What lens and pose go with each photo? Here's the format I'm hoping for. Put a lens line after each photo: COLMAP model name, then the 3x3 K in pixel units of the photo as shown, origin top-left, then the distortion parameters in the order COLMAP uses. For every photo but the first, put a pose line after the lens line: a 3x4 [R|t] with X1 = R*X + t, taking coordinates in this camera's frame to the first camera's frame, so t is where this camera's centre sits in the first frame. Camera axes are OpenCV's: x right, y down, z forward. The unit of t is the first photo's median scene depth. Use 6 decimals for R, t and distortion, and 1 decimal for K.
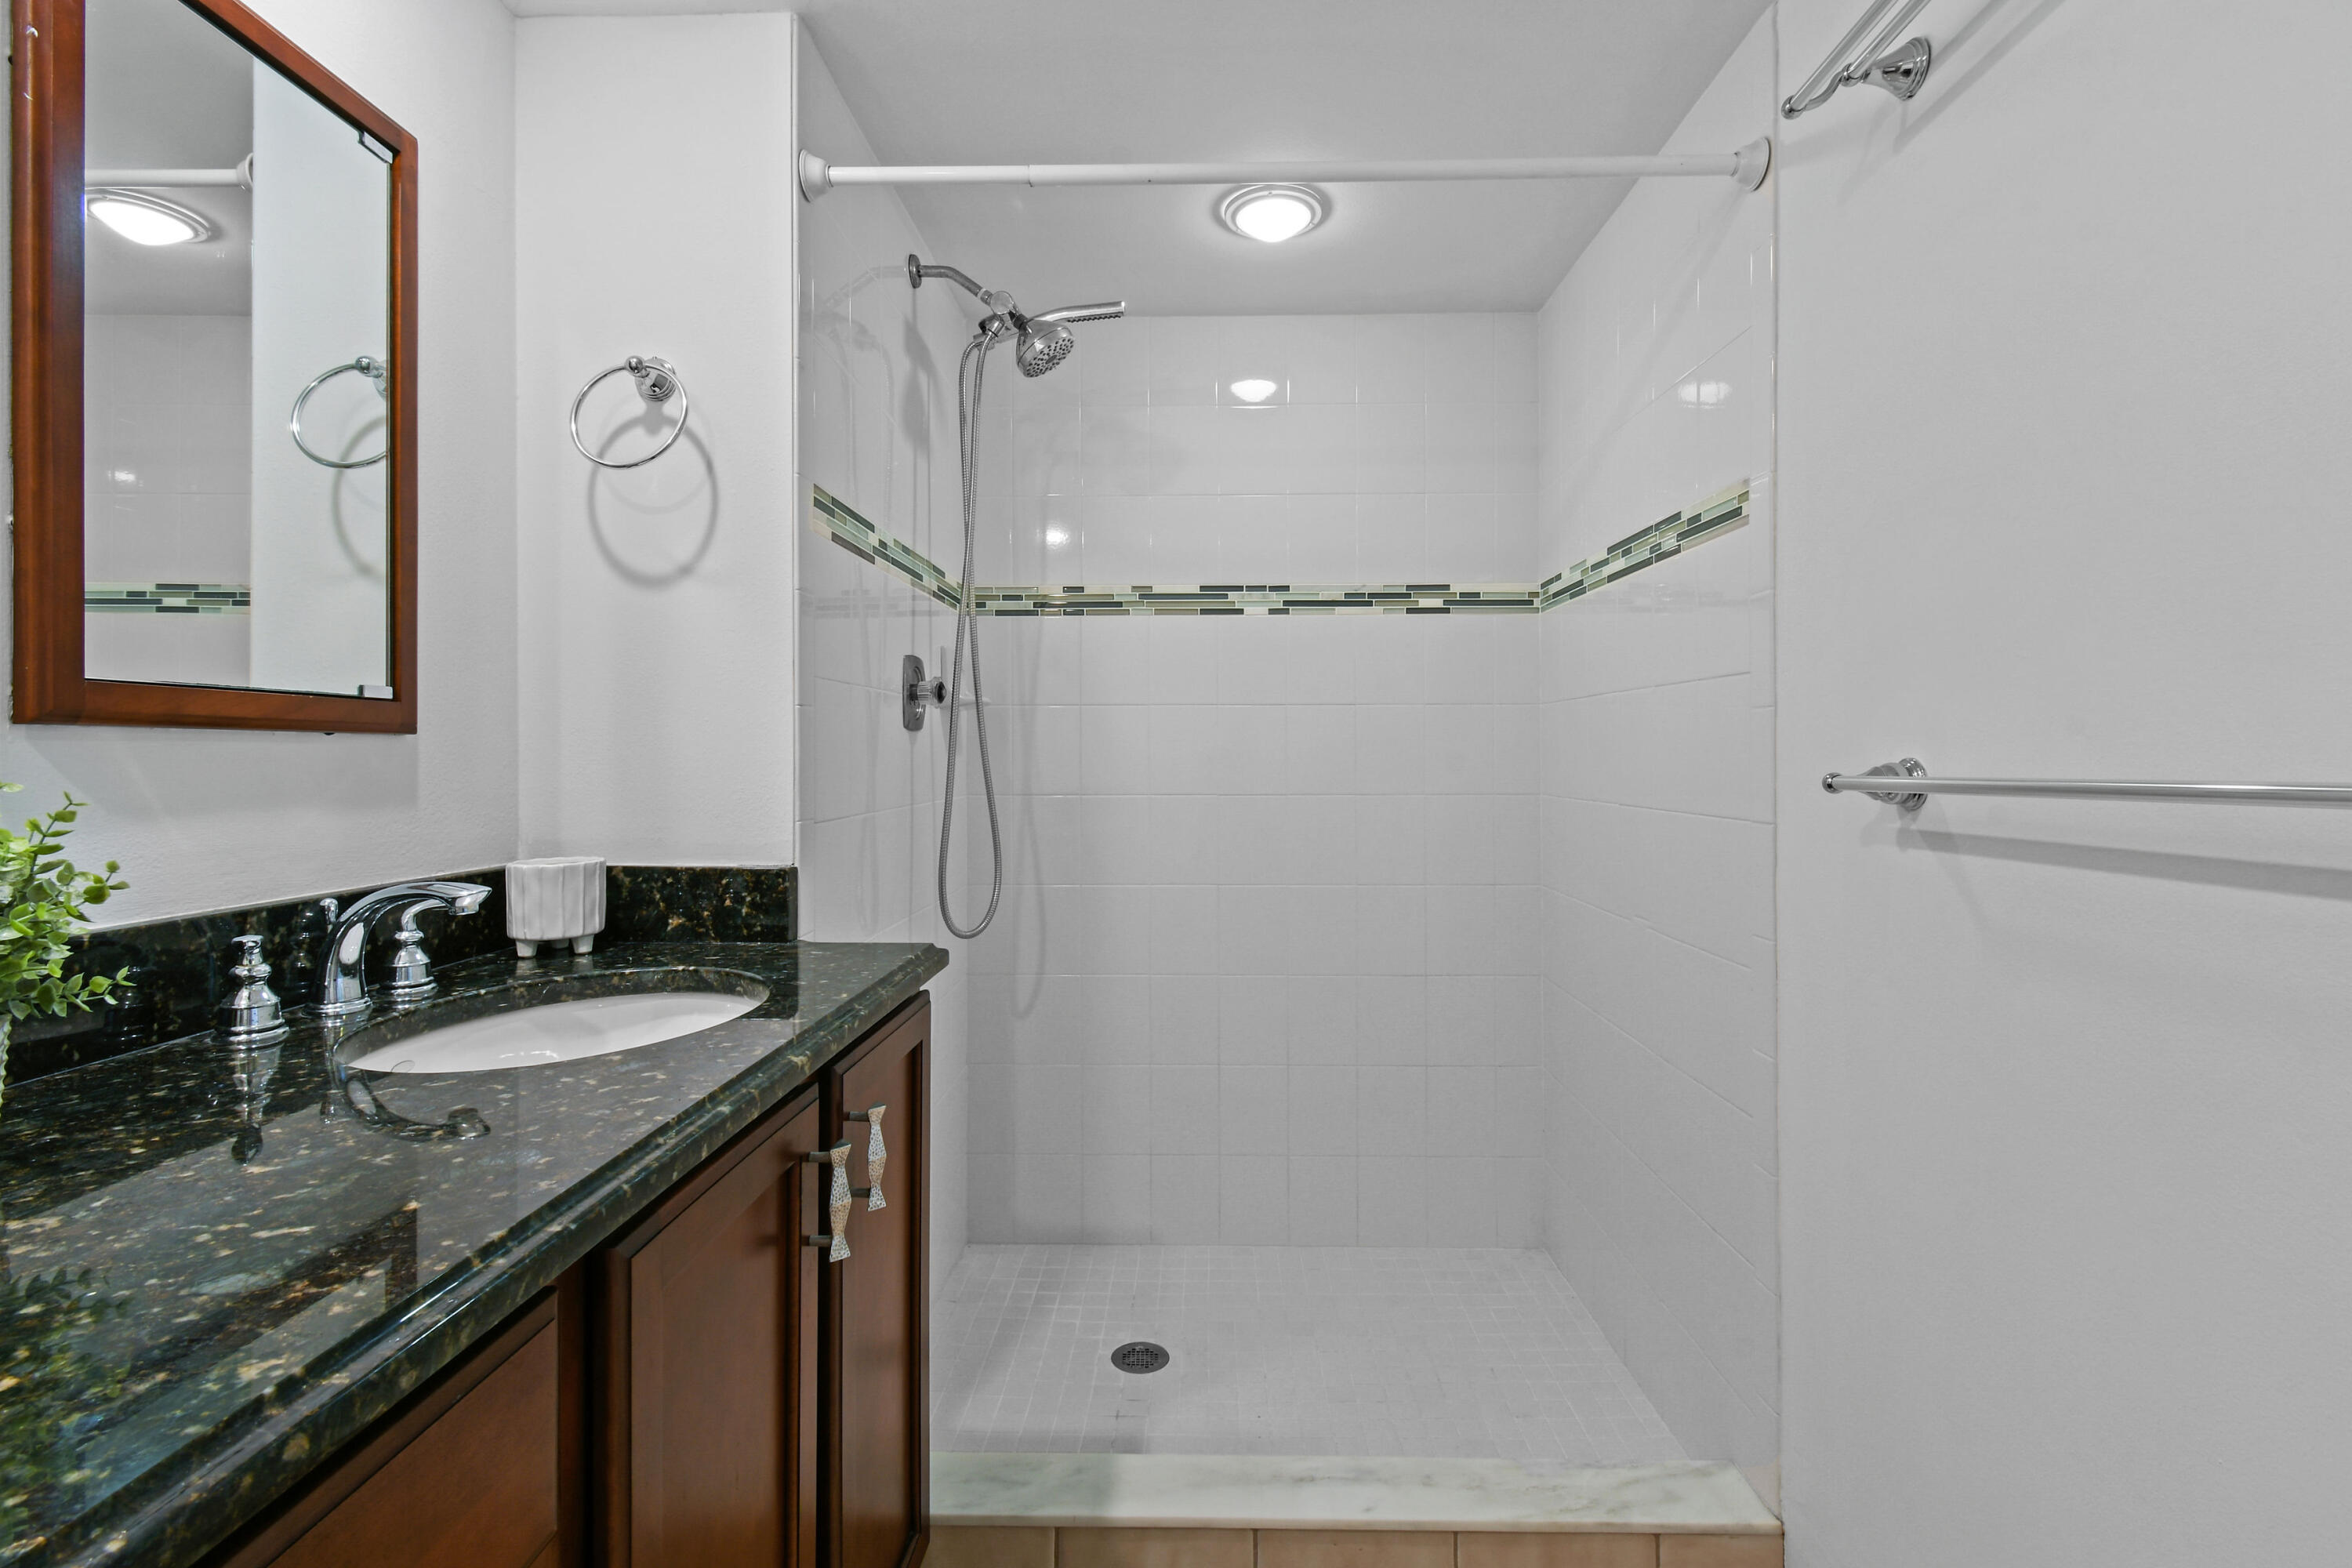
lens RADIAL K [[1057.3, 0, 1182.5], [0, 1057.3, 752.0], [0, 0, 1]] dist [0.001033, -0.000195]
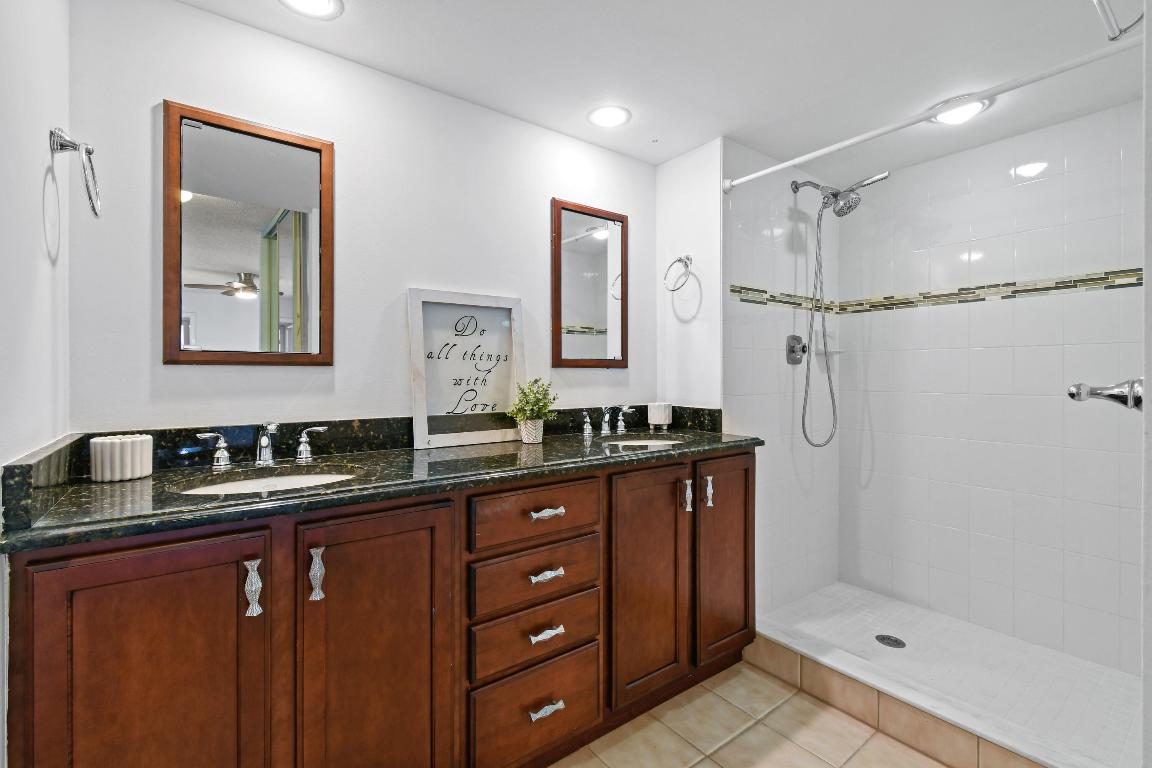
lens RADIAL K [[515.3, 0, 579.9], [0, 515.3, 374.3], [0, 0, 1]] dist [0.003189, -0.000130]
pose [[0.618442, 0.001049, -0.785829, 0.569418], [0.002612, 0.999991, 0.003391, -0.001525], [0.785826, -0.004149, 0.618434, -0.272843]]
